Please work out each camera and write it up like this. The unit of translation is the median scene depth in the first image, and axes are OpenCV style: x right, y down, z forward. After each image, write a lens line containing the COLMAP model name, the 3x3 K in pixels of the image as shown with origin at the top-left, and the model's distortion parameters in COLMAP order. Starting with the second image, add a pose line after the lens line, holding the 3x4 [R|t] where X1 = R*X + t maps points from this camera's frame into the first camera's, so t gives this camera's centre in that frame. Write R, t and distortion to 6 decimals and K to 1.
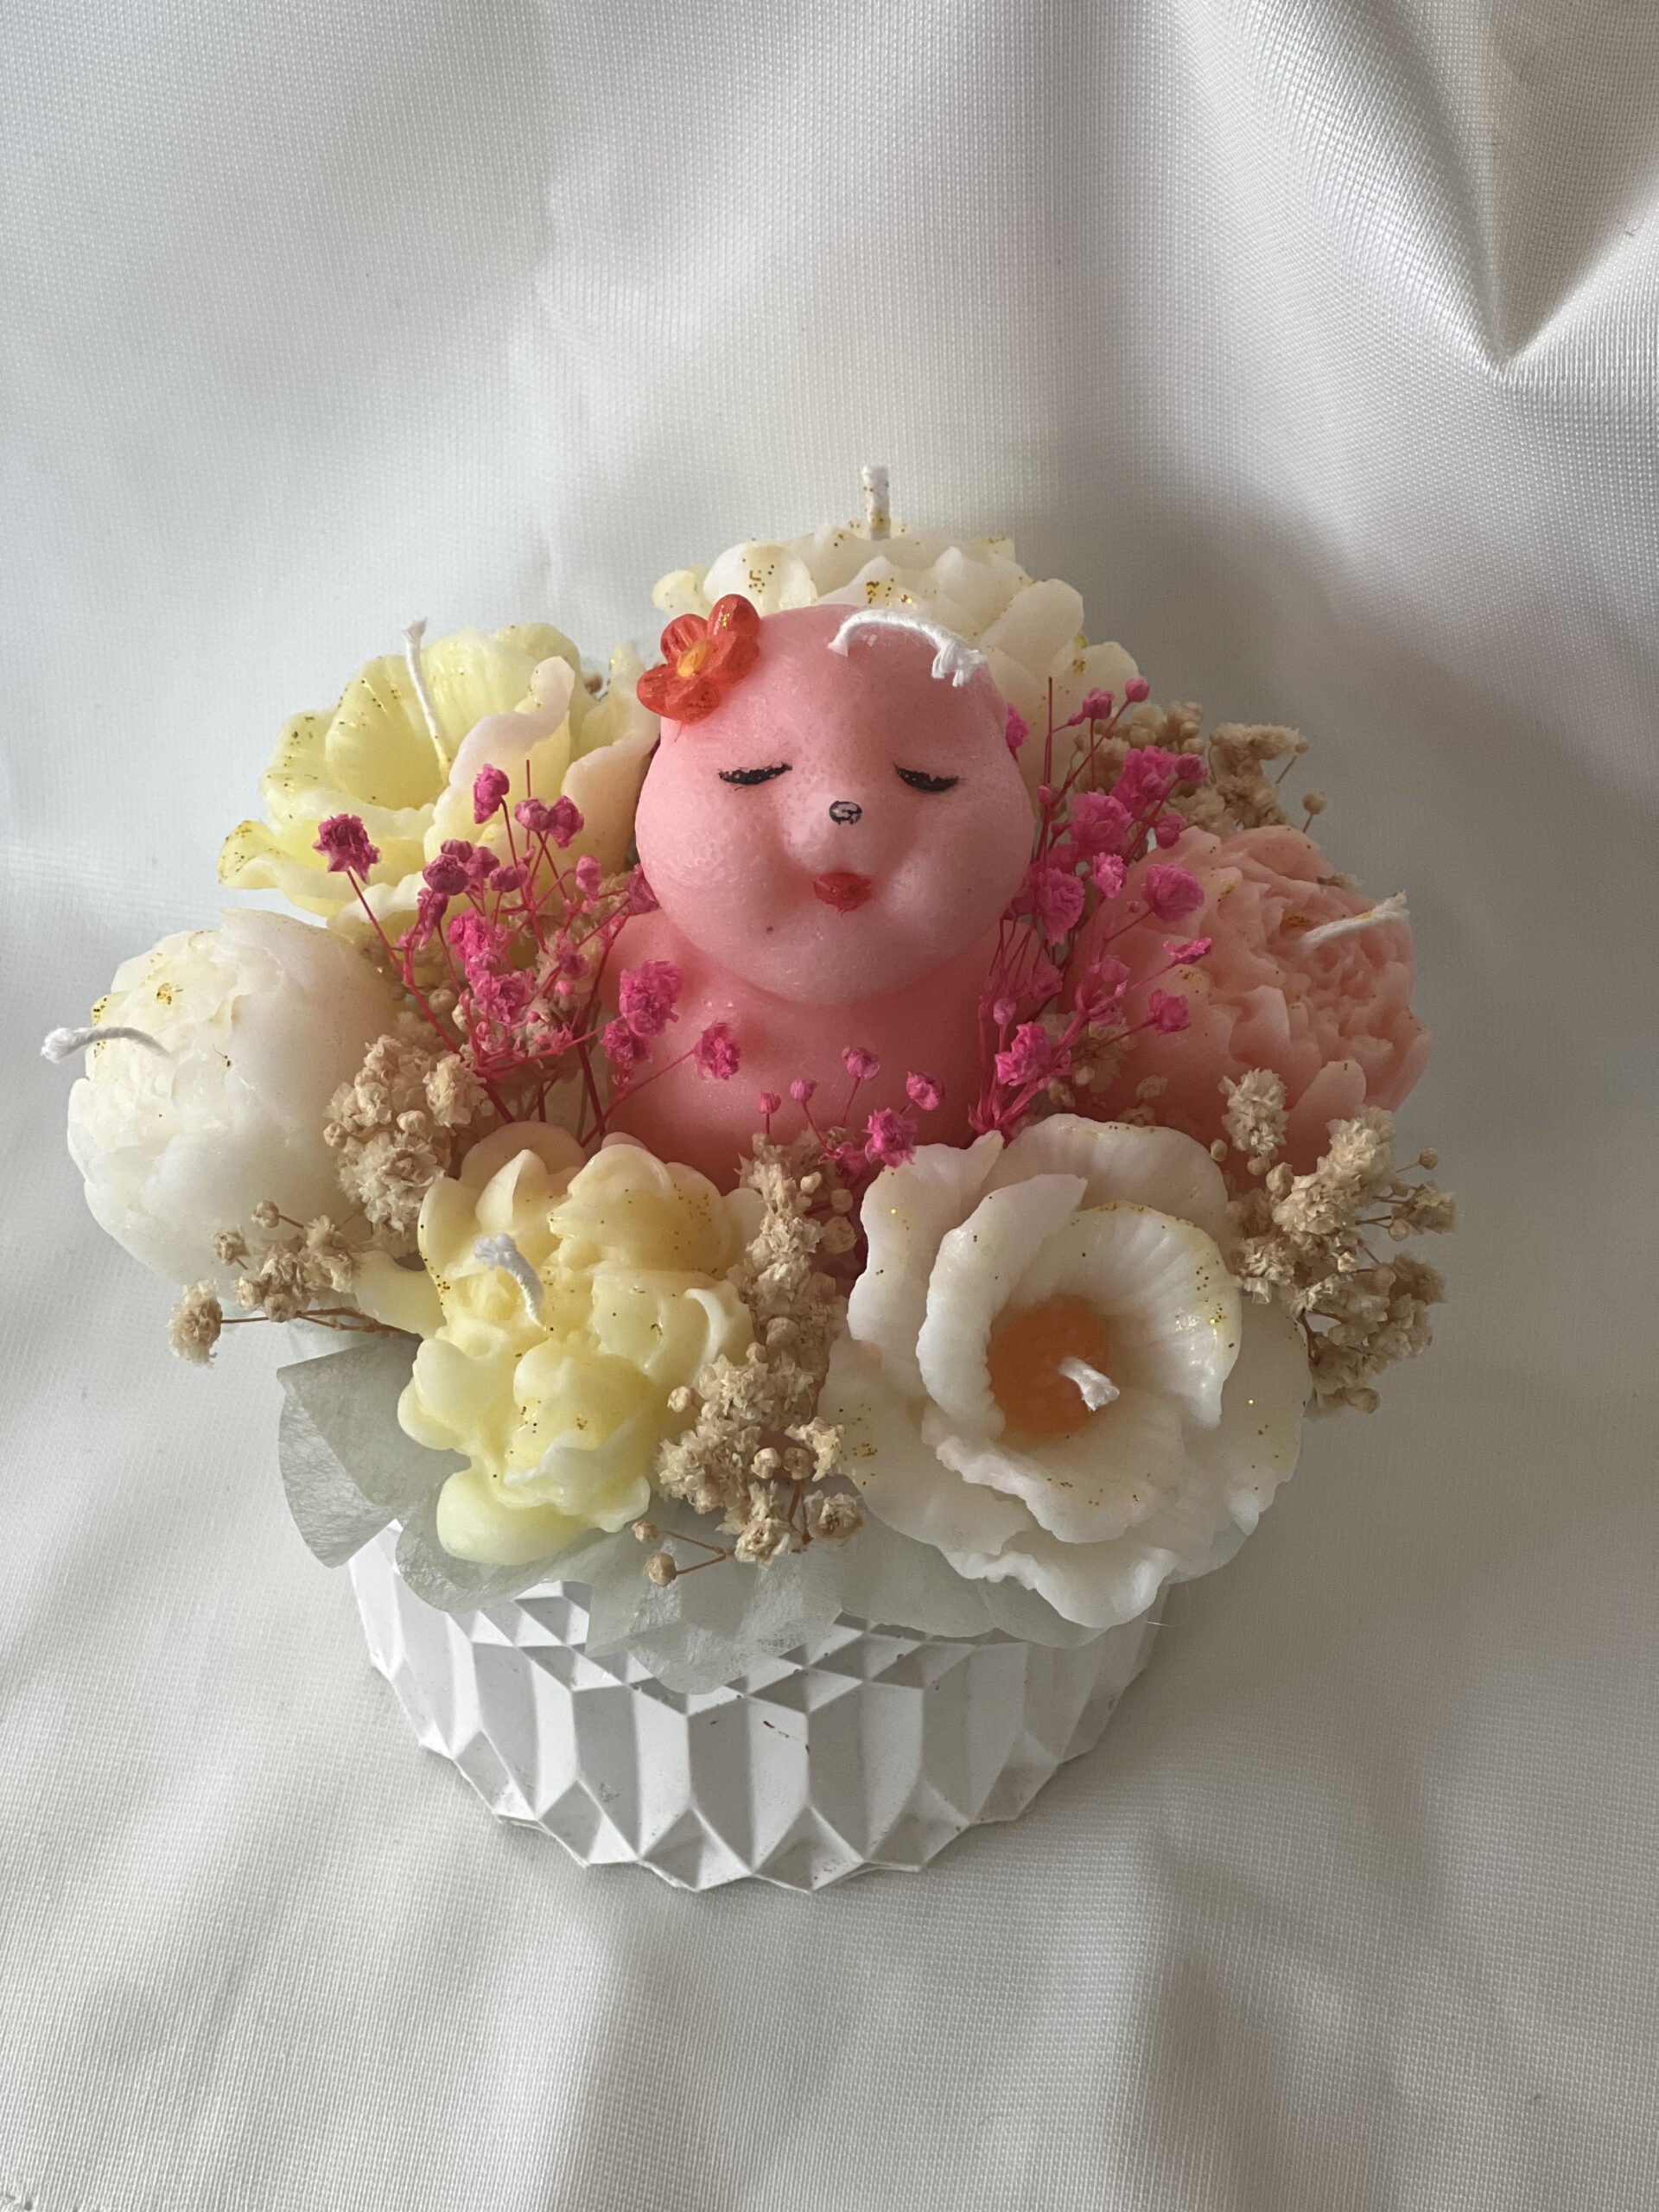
lens RADIAL K [[4999.0, 0, 829.5], [0, 4999.0, 1106.0], [0, 0, 1]] dist [-0.672822, 14.892862]
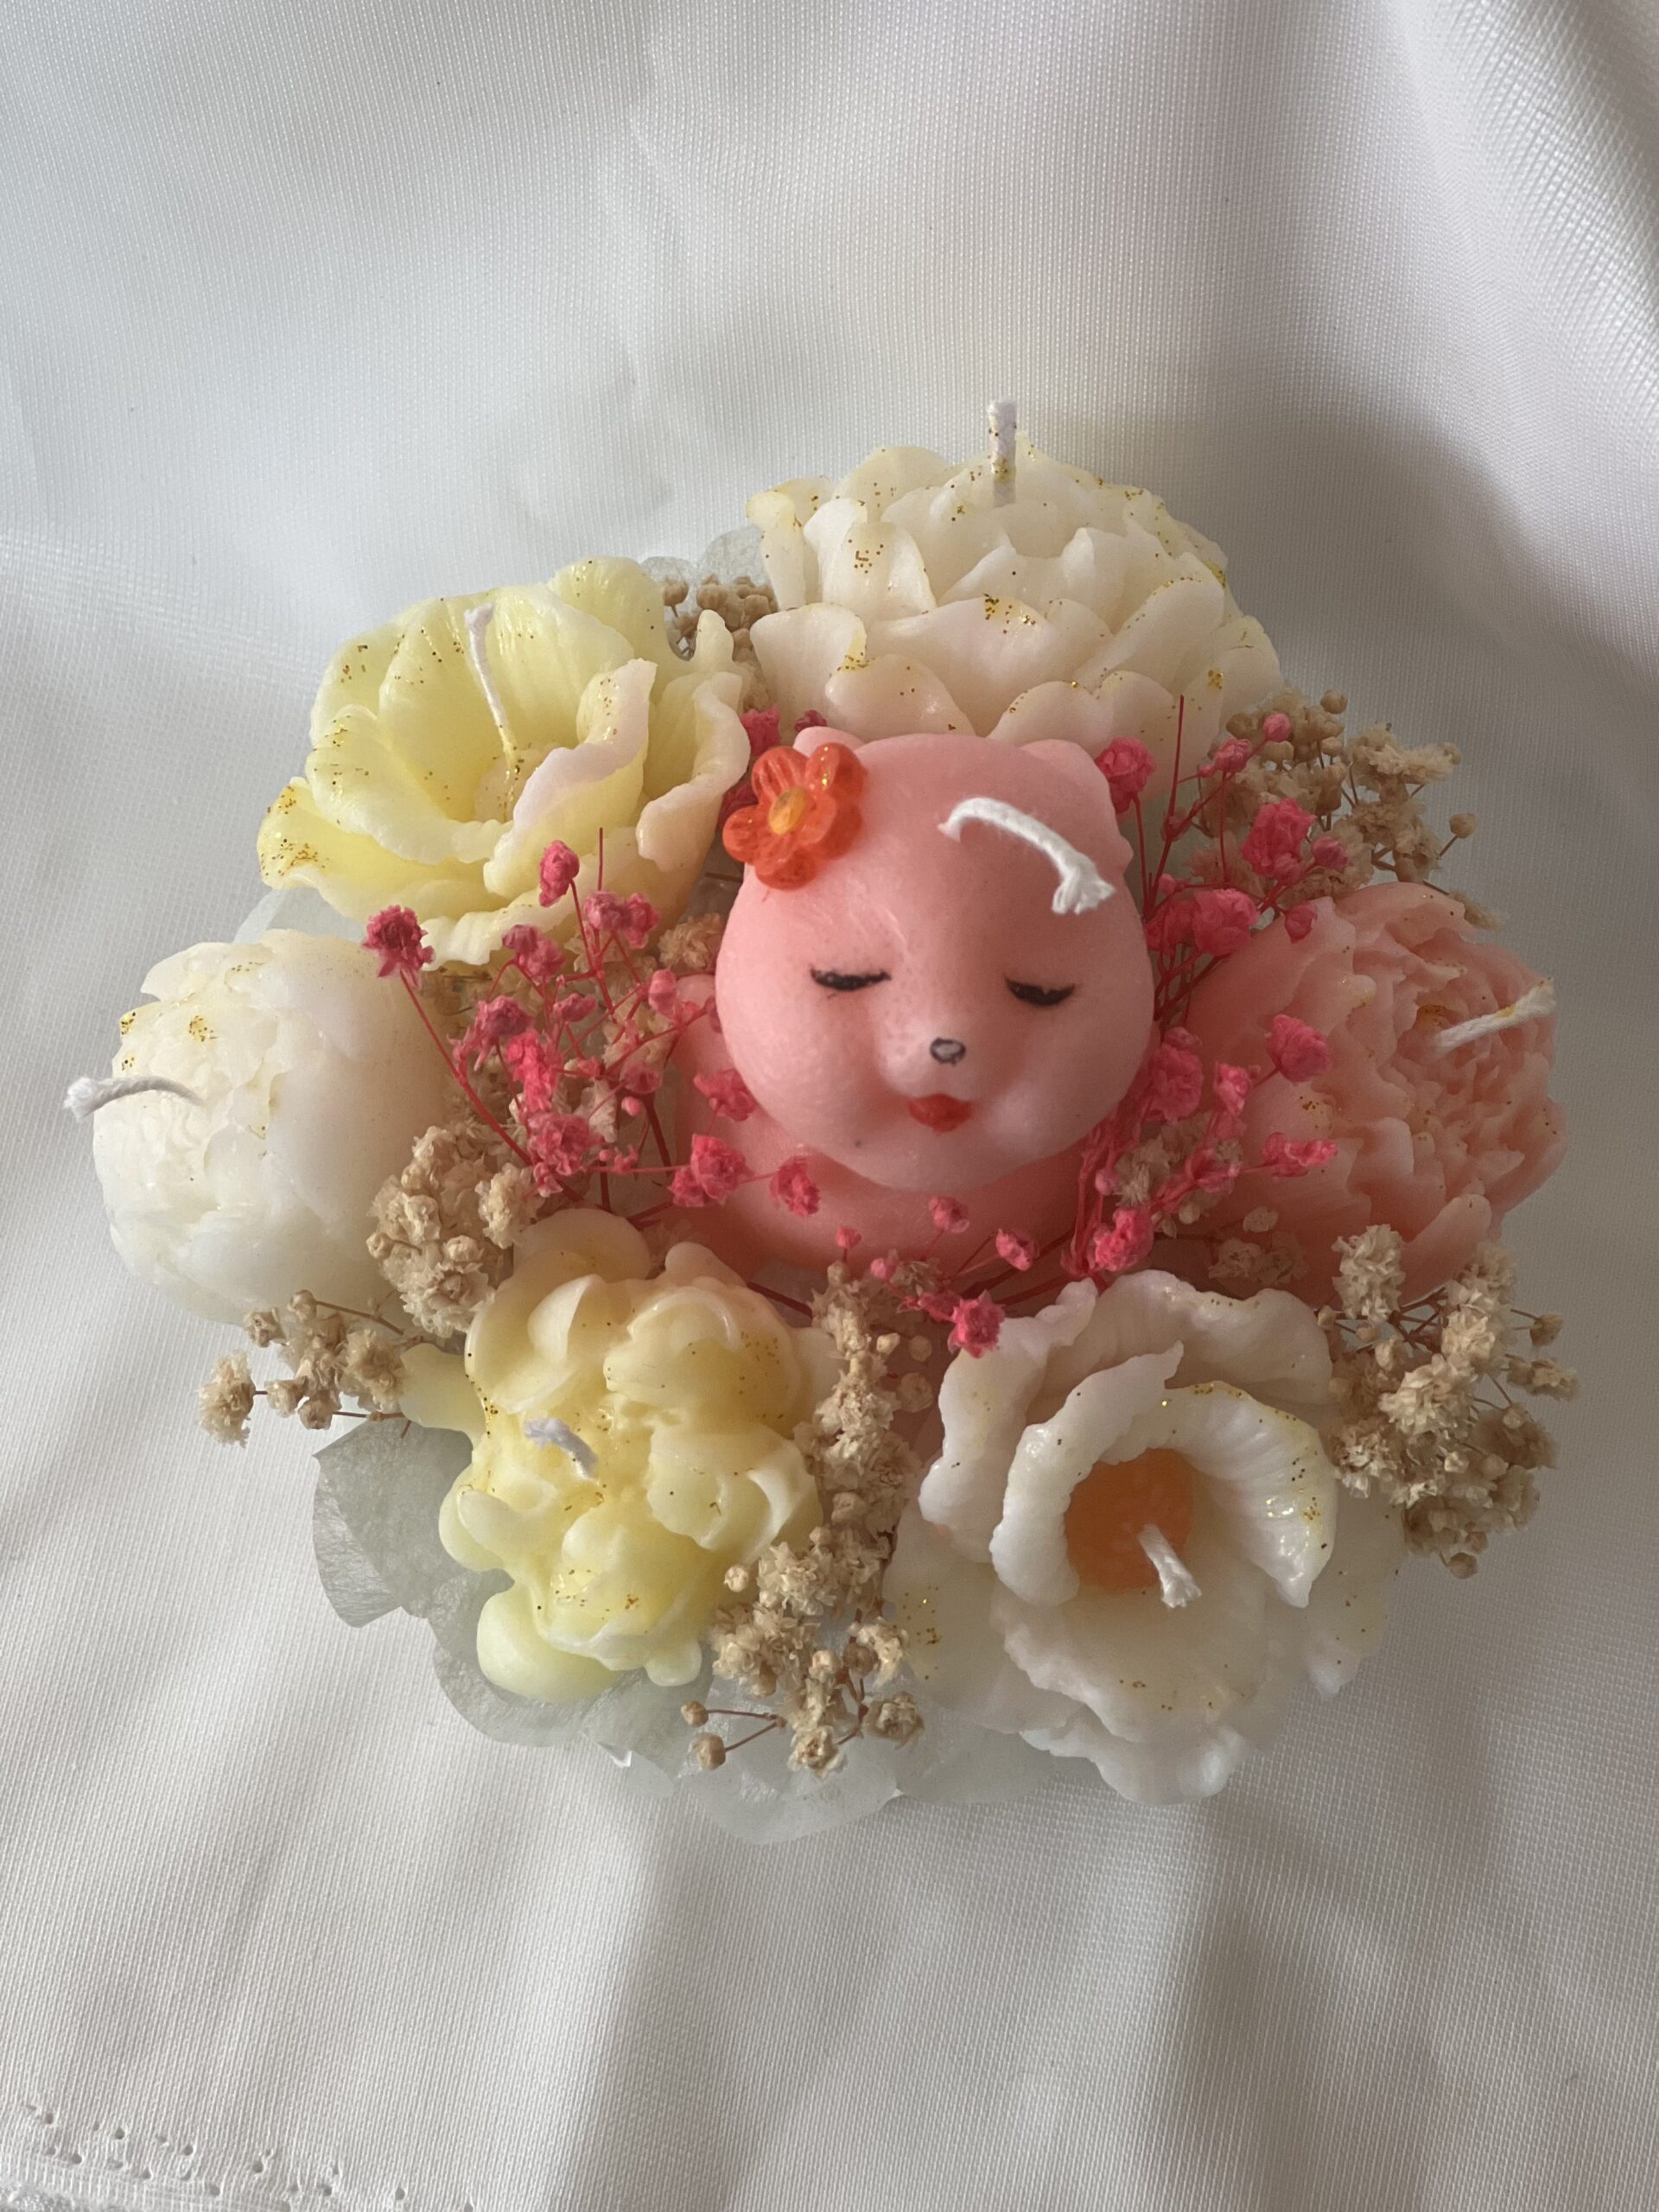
lens RADIAL K [[4999.0, 0, 829.5], [0, 4999.0, 1106.0], [0, 0, 1]] dist [-0.672822, 14.892862]
pose [[0.998644, 0.052030, -0.001703, -0.015239], [-0.049166, 0.953427, 0.297590, -0.300958], [0.017107, -0.297103, 0.954692, 0.122960]]
